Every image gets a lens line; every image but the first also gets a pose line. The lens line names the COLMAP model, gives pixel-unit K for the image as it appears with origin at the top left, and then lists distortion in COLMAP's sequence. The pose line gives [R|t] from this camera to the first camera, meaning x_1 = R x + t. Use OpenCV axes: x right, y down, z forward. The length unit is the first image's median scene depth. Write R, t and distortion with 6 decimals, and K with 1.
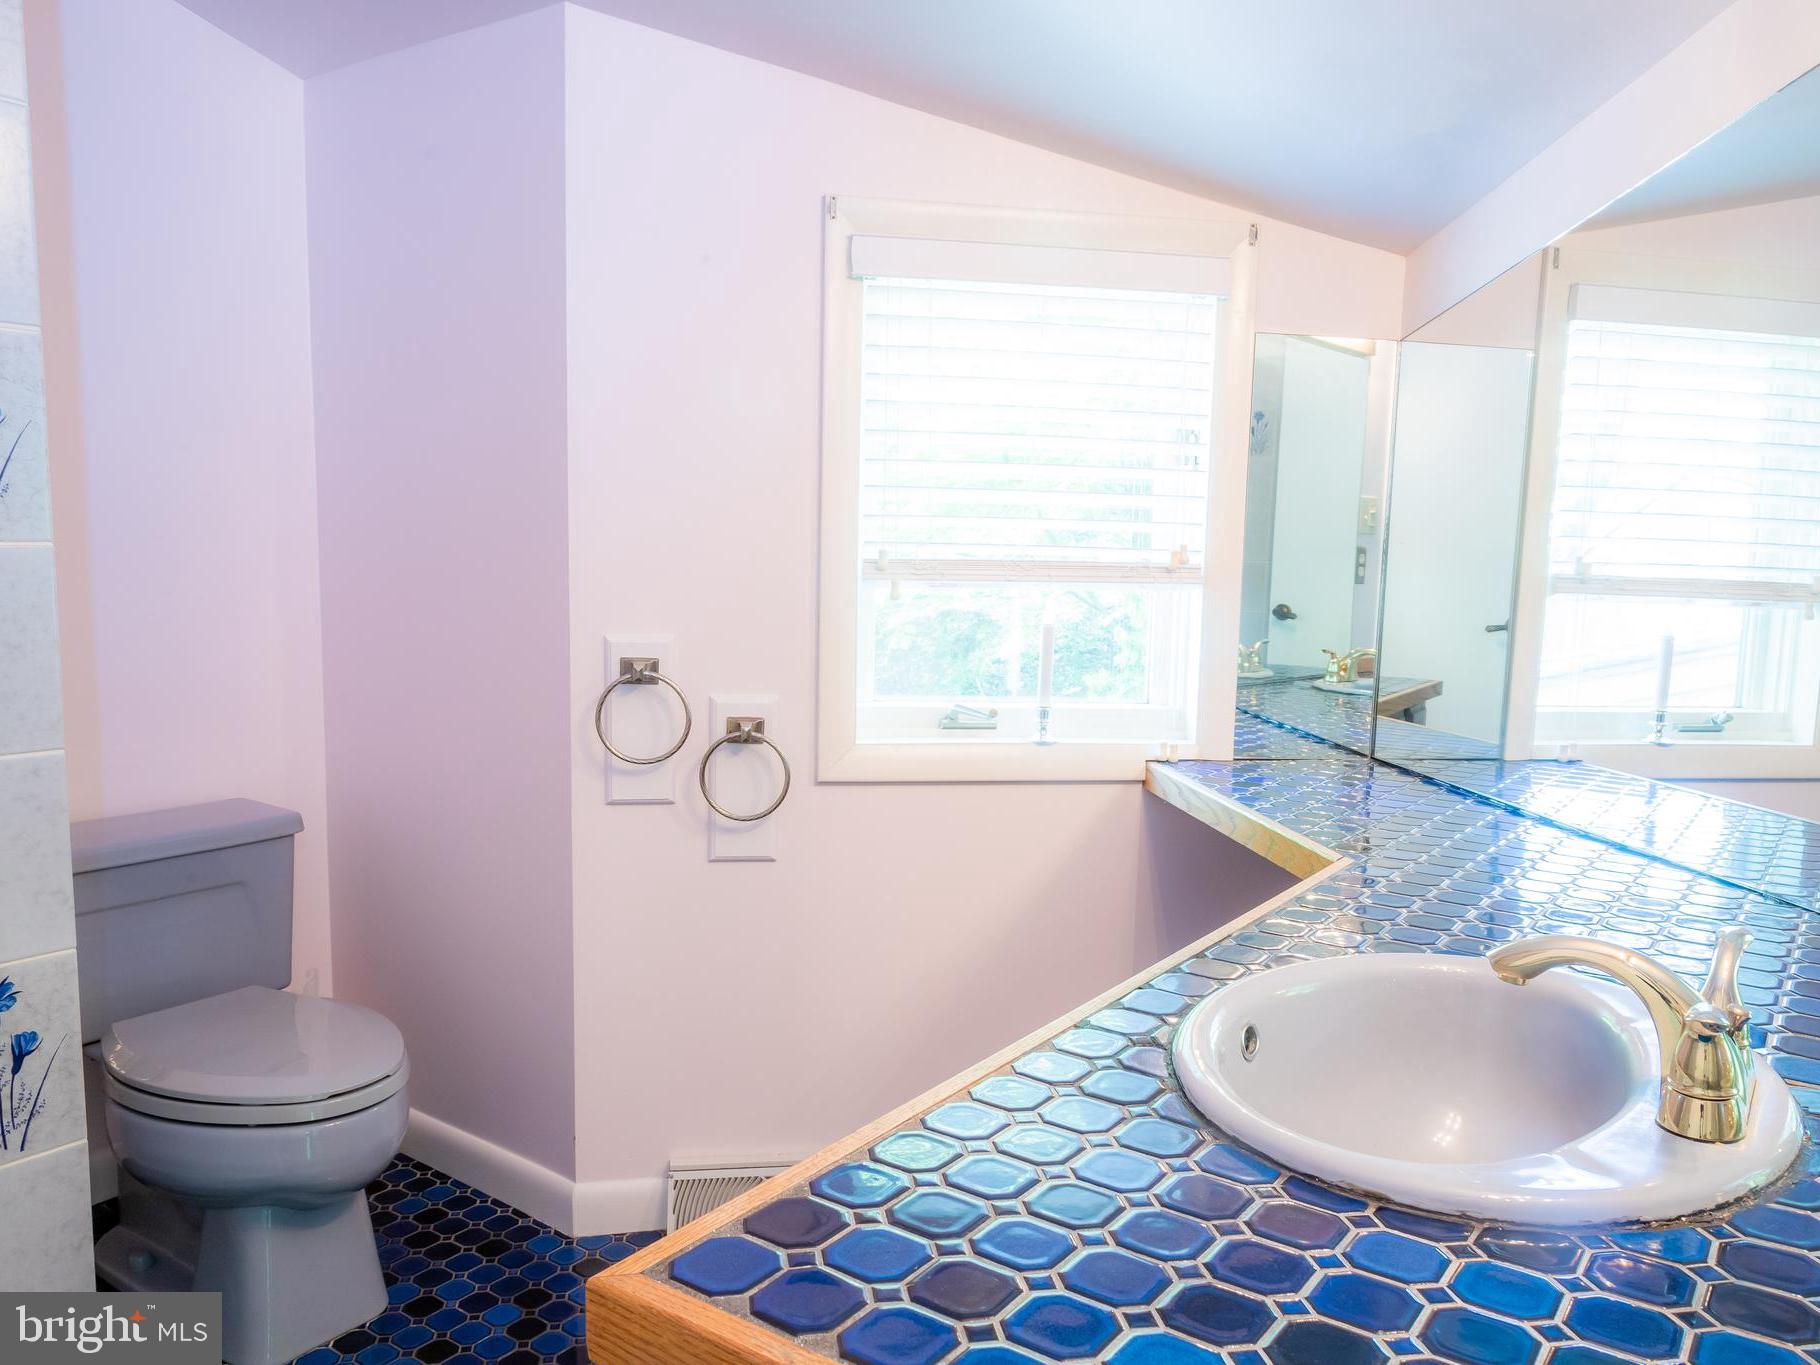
lens RADIAL K [[1351.3, 0, 941.7], [0, 1351.3, 712.7], [0, 0, 1]] dist [0.009481, 0.006734]
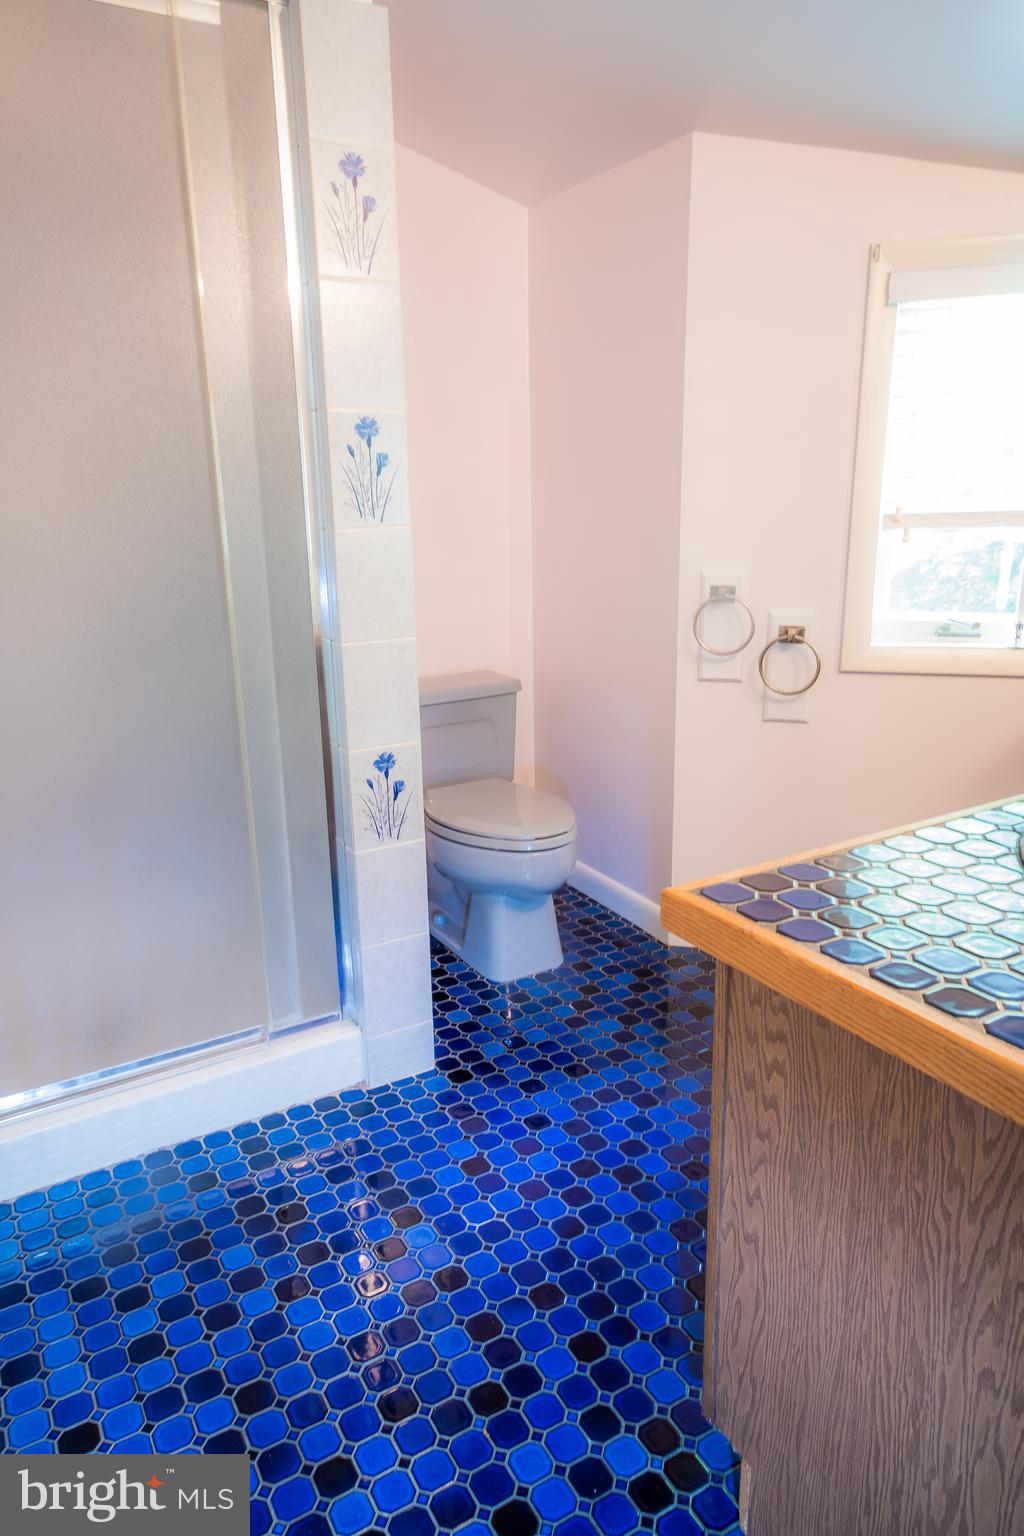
lens RADIAL K [[1022.5, 0, 512.0], [0, 1022.5, 768.0], [0, 0, 1]] dist [-0.002660, 0.000318]
pose [[0.905643, 0.071704, -0.417934, 0.057770], [-0.013067, 0.989850, 0.141511, 0.003346], [0.423839, -0.122698, 0.897388, -0.161376]]
